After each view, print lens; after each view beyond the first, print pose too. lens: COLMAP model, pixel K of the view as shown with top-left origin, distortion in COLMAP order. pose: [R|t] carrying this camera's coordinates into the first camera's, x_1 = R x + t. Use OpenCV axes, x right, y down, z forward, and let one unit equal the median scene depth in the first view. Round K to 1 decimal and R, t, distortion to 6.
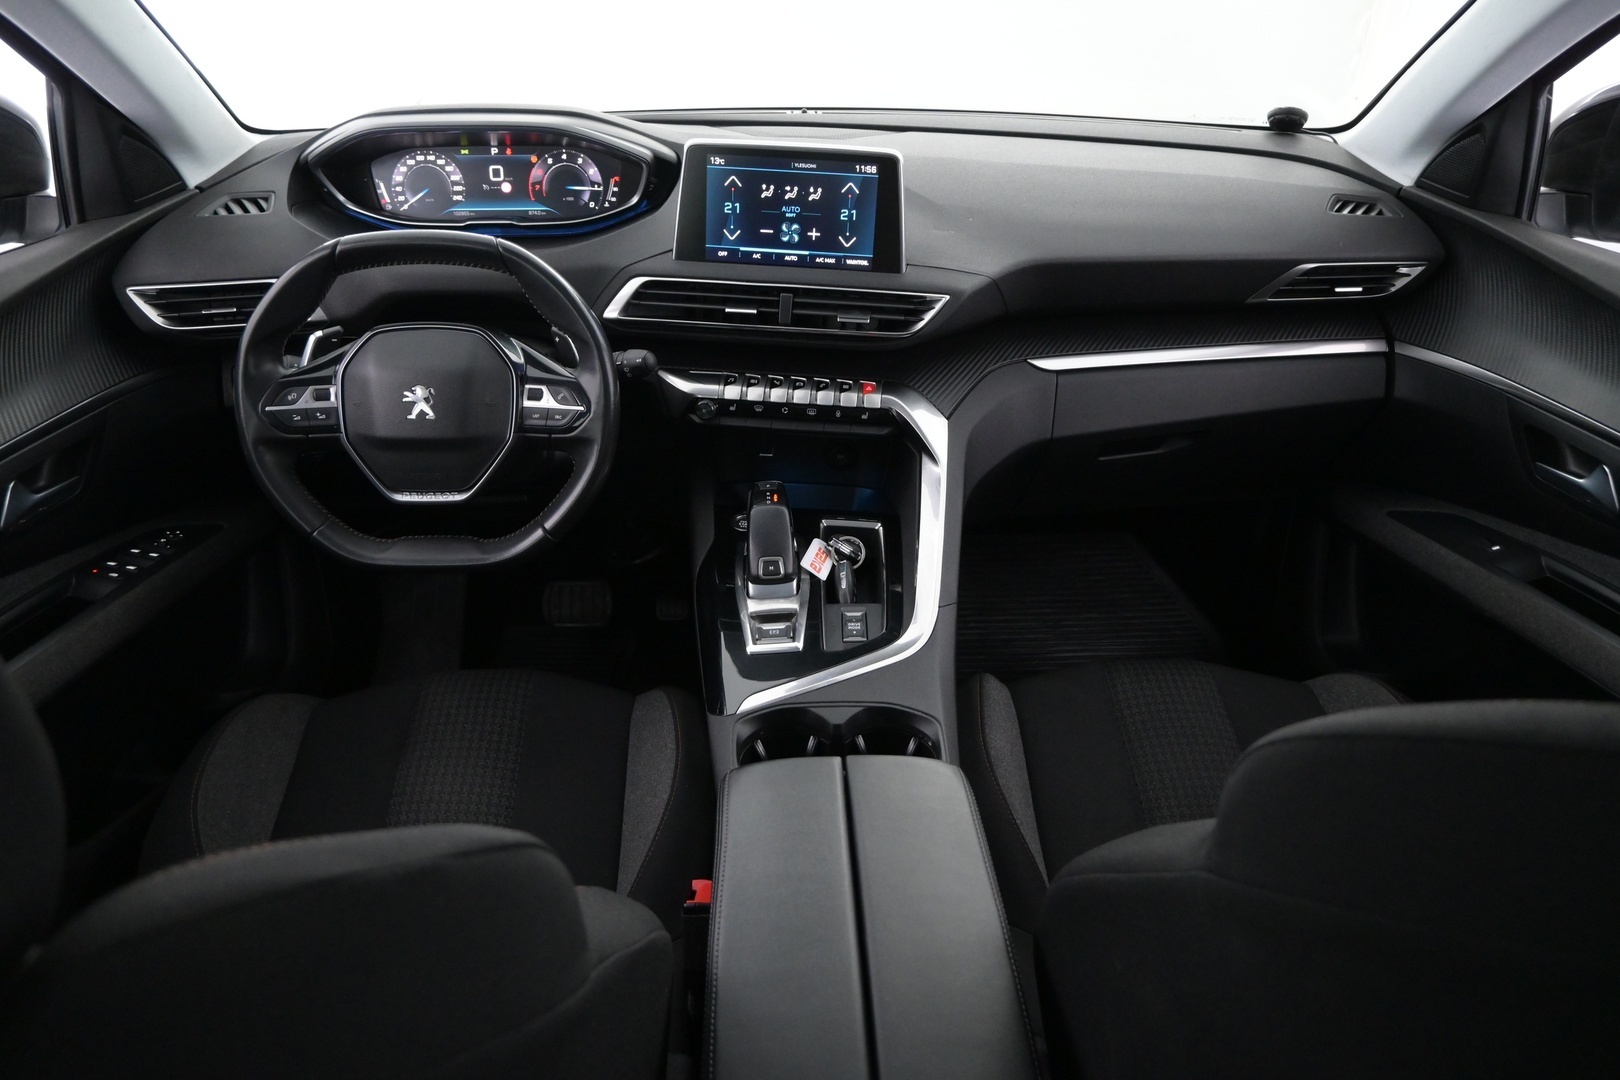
lens RADIAL K [[1115.3, 0, 806.8], [0, 1115.3, 534.0], [0, 0, 1]] dist [-0.002869, -0.000268]
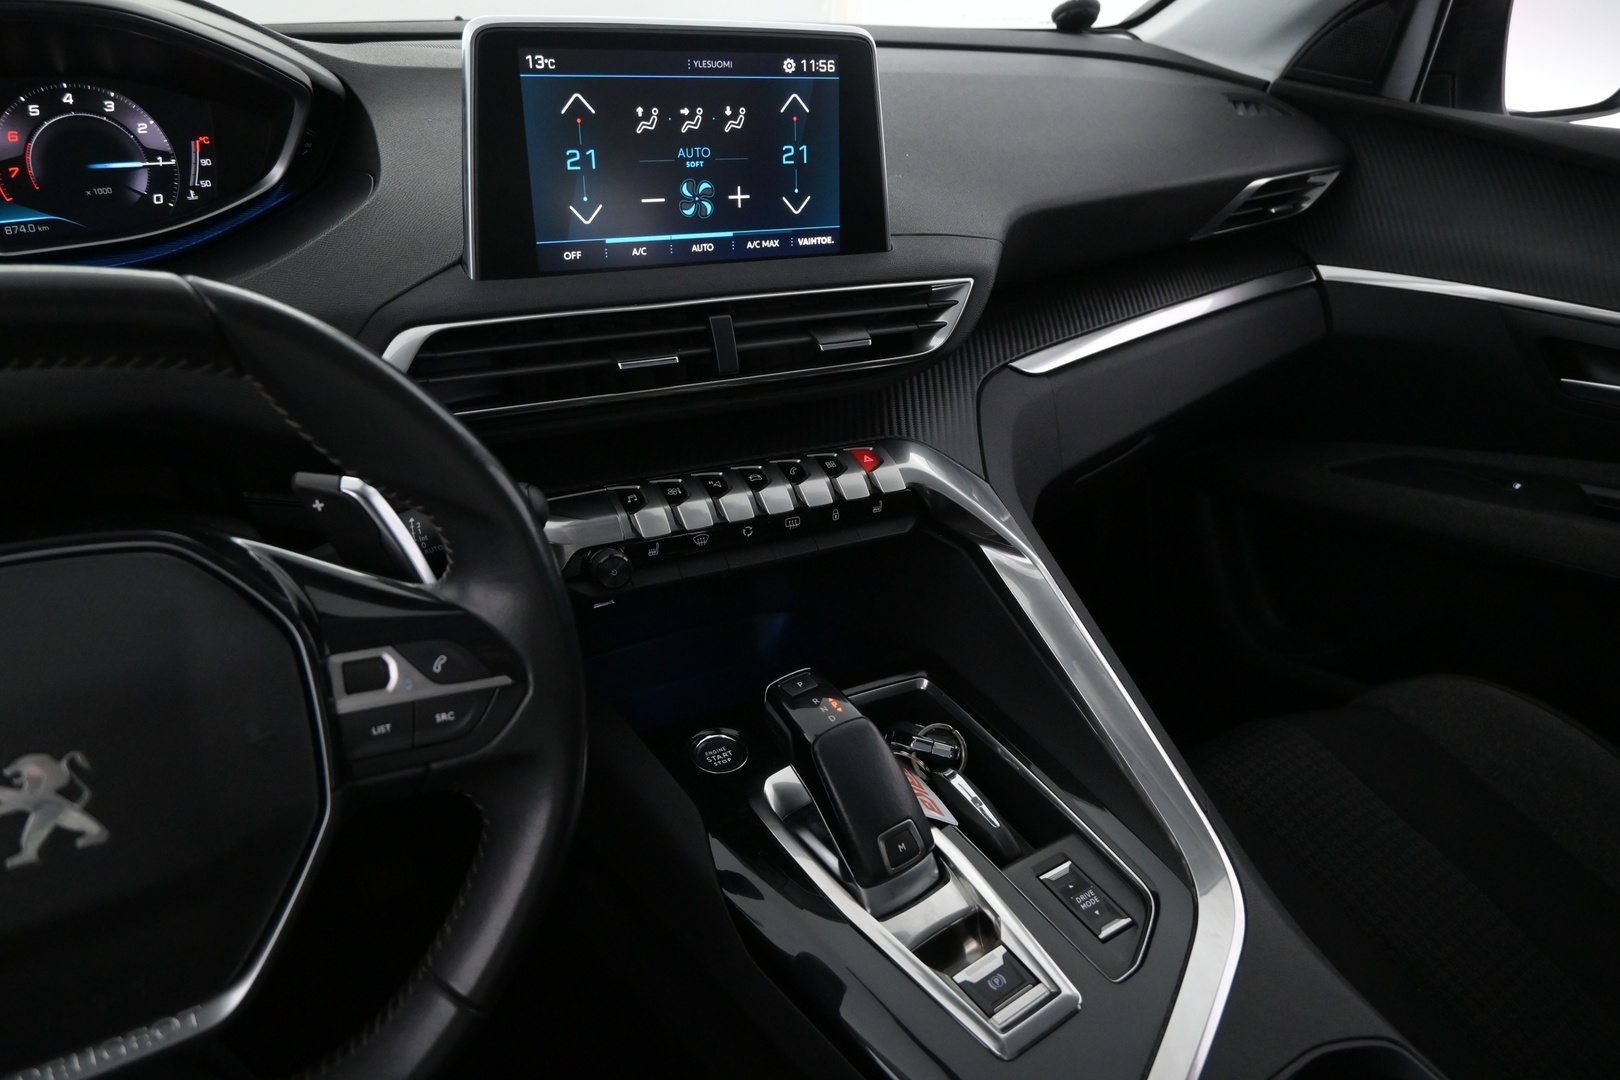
lens RADIAL K [[1115.3, 0, 812.7], [0, 1115.3, 538.0], [0, 0, 1]] dist [-0.002869, -0.000268]
pose [[0.836713, -0.244905, 0.489830, -0.253655], [0.241983, 0.967717, 0.070490, -0.136678], [-0.491280, 0.059551, 0.868963, 0.515729]]
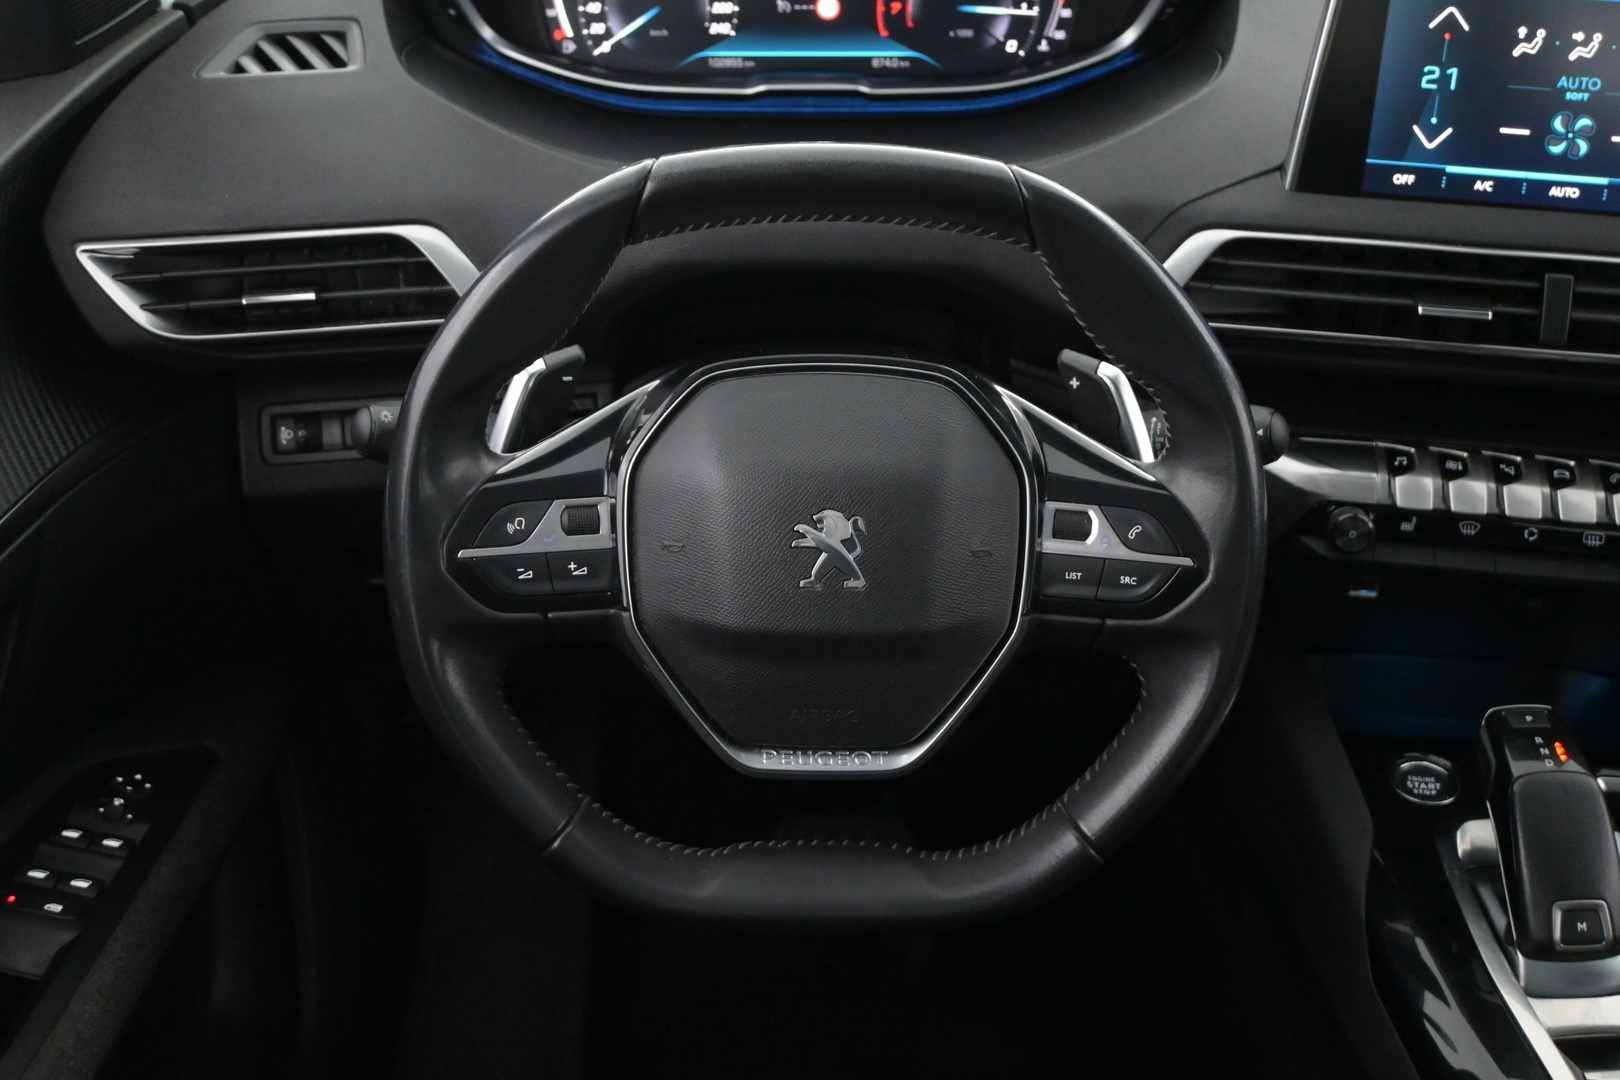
lens RADIAL K [[2056.1, 0, 804.7], [0, 2056.1, 537.3], [0, 0, 1]] dist [0.008144, 0.000000]
pose [[0.999741, 0.014981, -0.017130, -0.290120], [-0.015066, 0.999875, -0.004837, -0.100373], [0.017055, 0.005094, 0.999842, 0.179728]]
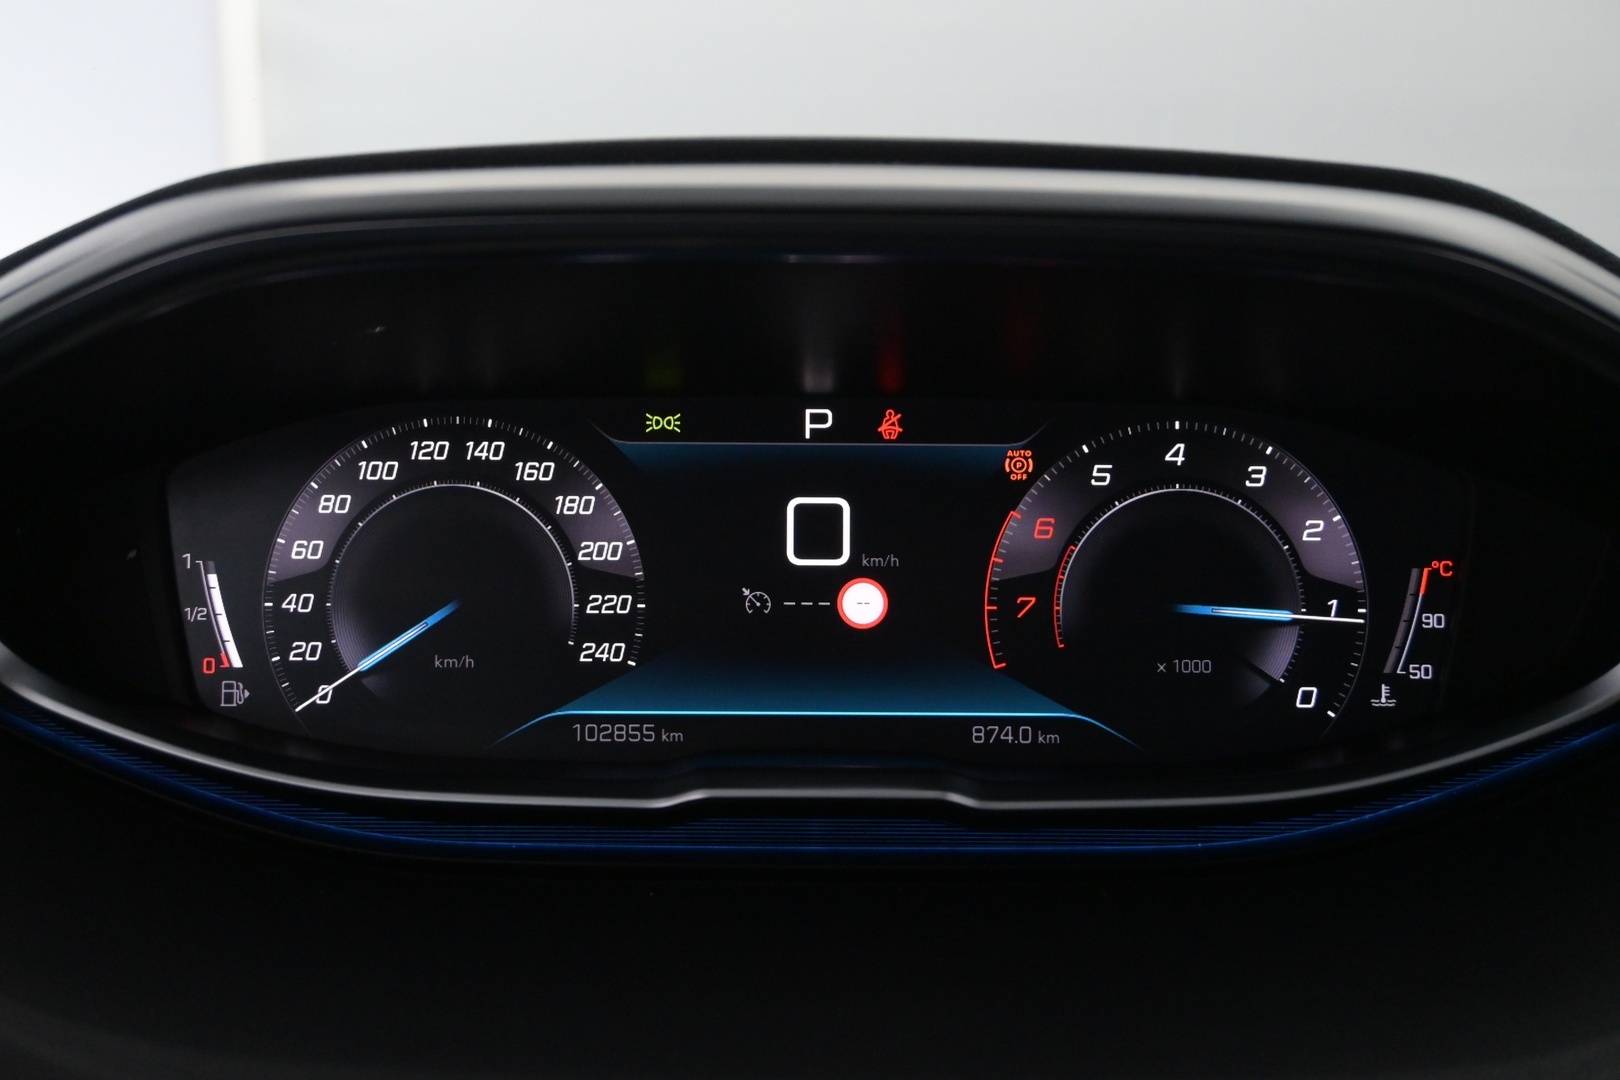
lens RADIAL K [[2087.2, 0, 813.7], [0, 2087.2, 545.0], [0, 0, 1]] dist [0.012707, 0.000000]
pose [[0.999746, 0.012653, -0.018660, -0.301279], [-0.018160, 0.942436, -0.333892, -0.223937], [0.013362, 0.334146, 0.942427, 0.735204]]
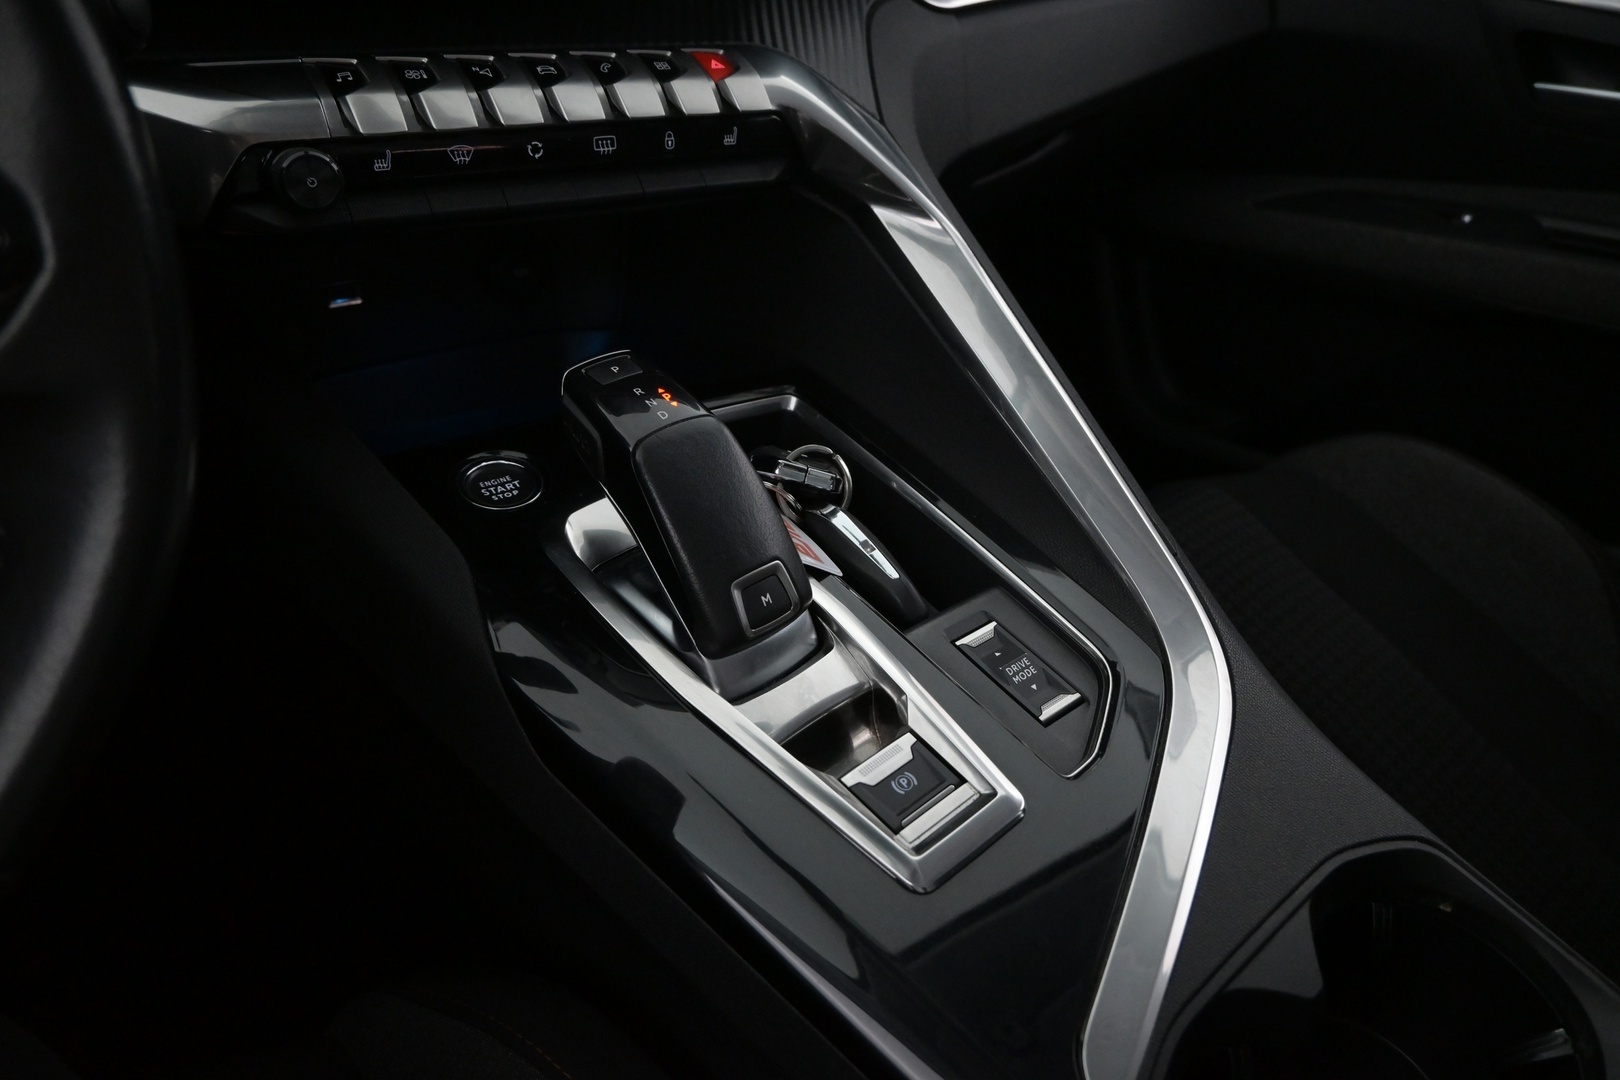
lens RADIAL K [[1115.3, 0, 816.5], [0, 1115.3, 537.5], [0, 0, 1]] dist [-0.002869, -0.000268]
pose [[0.763719, -0.321420, 0.559841, -0.187524], [0.213419, 0.944183, 0.250942, -0.063817], [-0.609250, -0.072168, 0.789687, 0.650761]]
